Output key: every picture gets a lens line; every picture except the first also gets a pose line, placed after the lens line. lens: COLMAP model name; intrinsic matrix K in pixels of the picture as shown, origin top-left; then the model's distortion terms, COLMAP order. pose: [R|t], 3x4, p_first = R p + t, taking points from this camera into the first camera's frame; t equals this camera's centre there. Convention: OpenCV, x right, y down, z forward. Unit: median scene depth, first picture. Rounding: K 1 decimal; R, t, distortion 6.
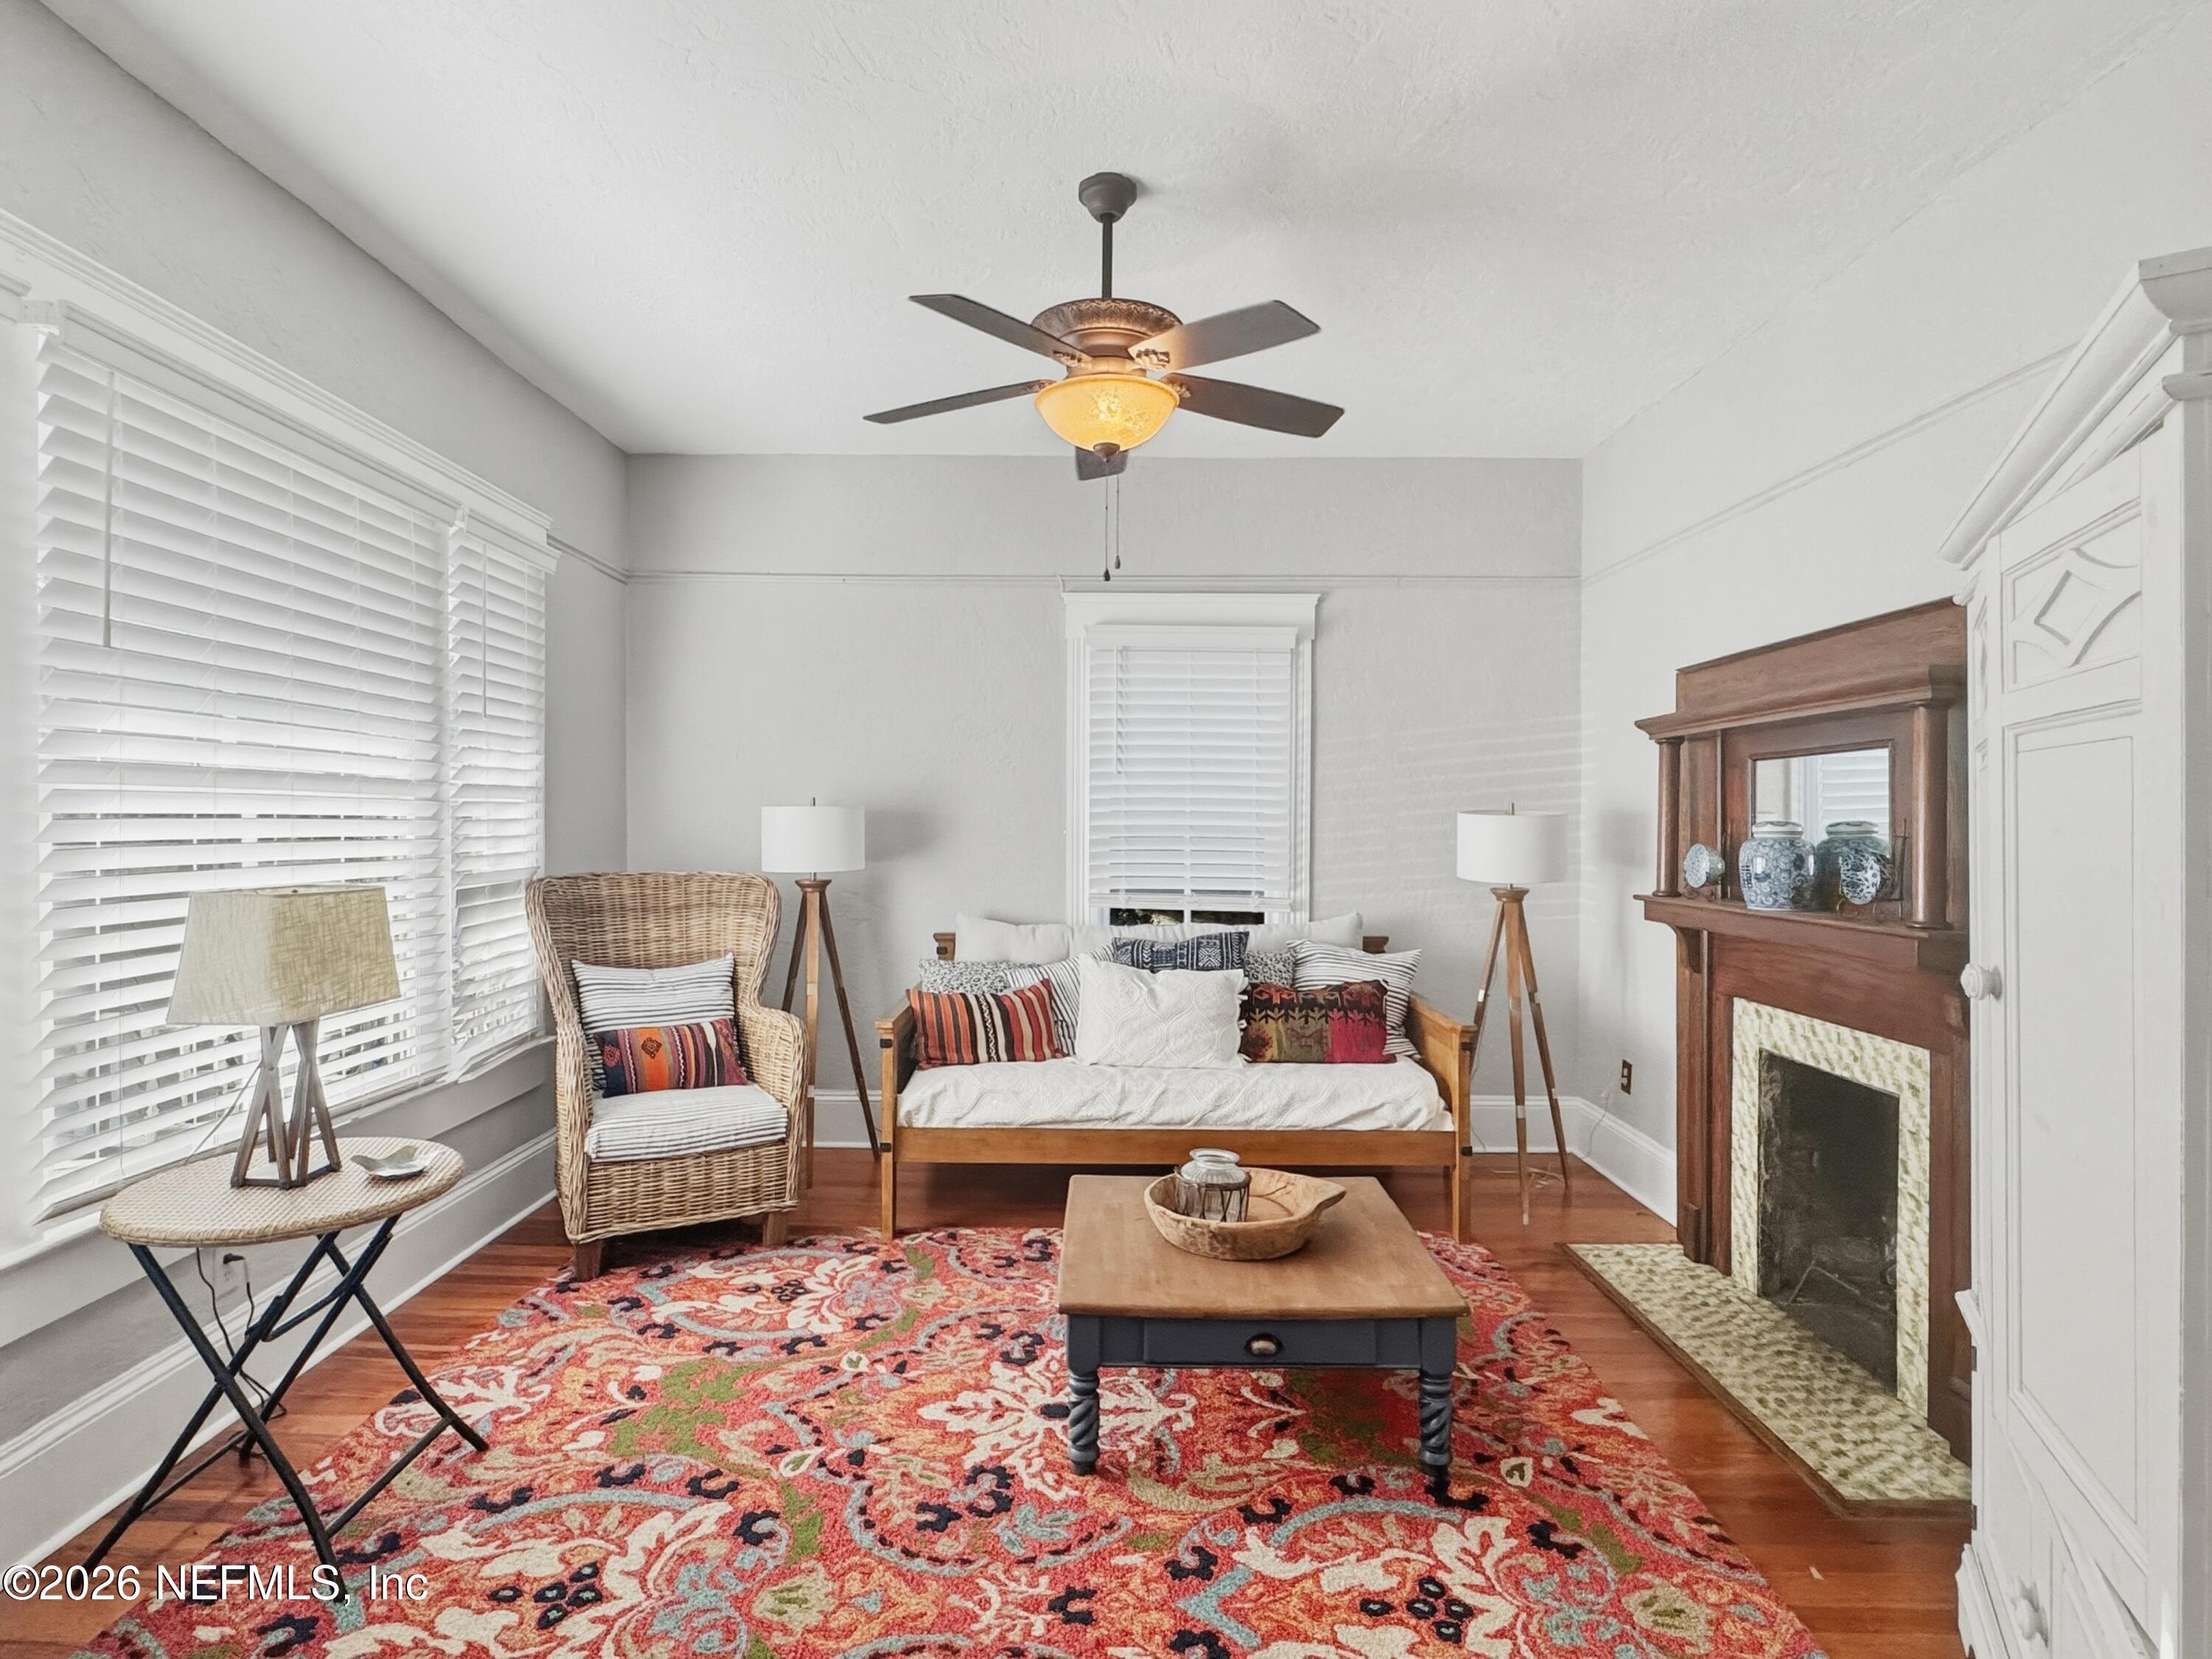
lens RADIAL K [[1098.8, 0, 1100.1], [0, 1098.8, 823.2], [0, 0, 1]] dist [-0.002361, 0.000630]
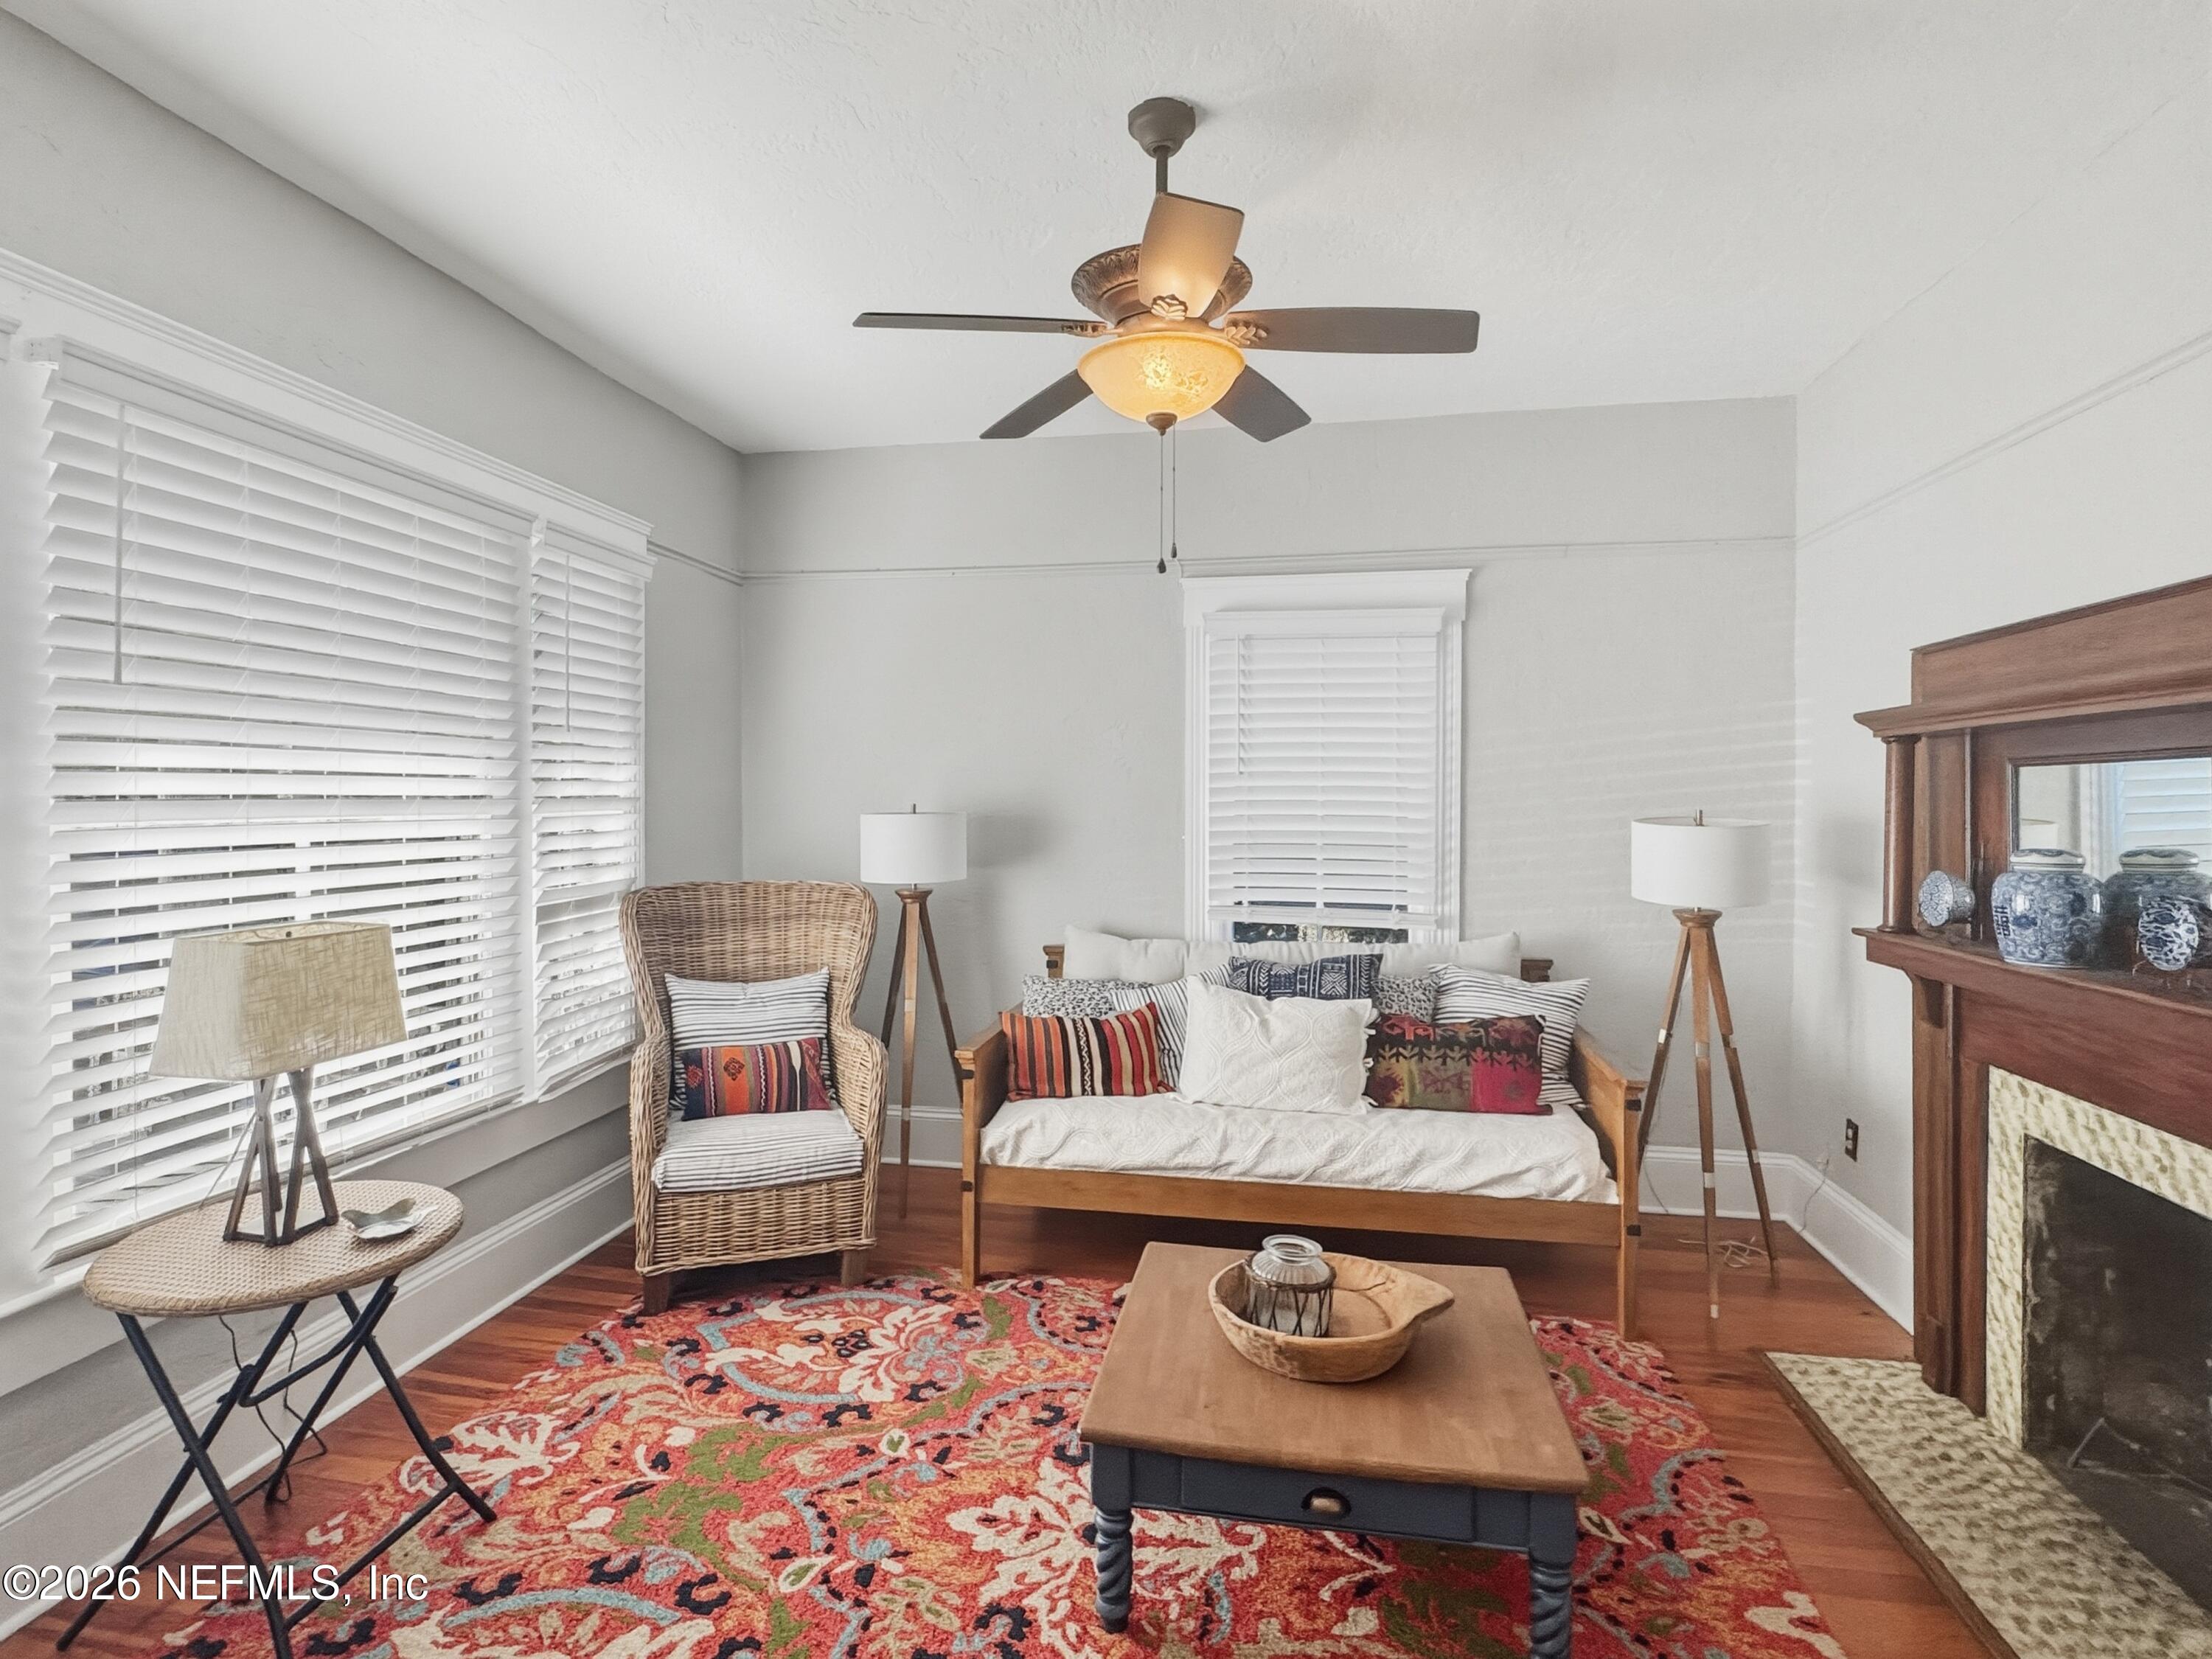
lens RADIAL K [[1097.3, 0, 1108.2], [0, 1097.3, 801.3], [0, 0, 1]] dist [-0.000066, -0.001120]
pose [[0.985061, -0.002818, -0.172185, 0.094187], [0.003087, 0.999994, 0.001291, -0.035320], [0.172181, -0.001804, 0.985064, 0.120859]]
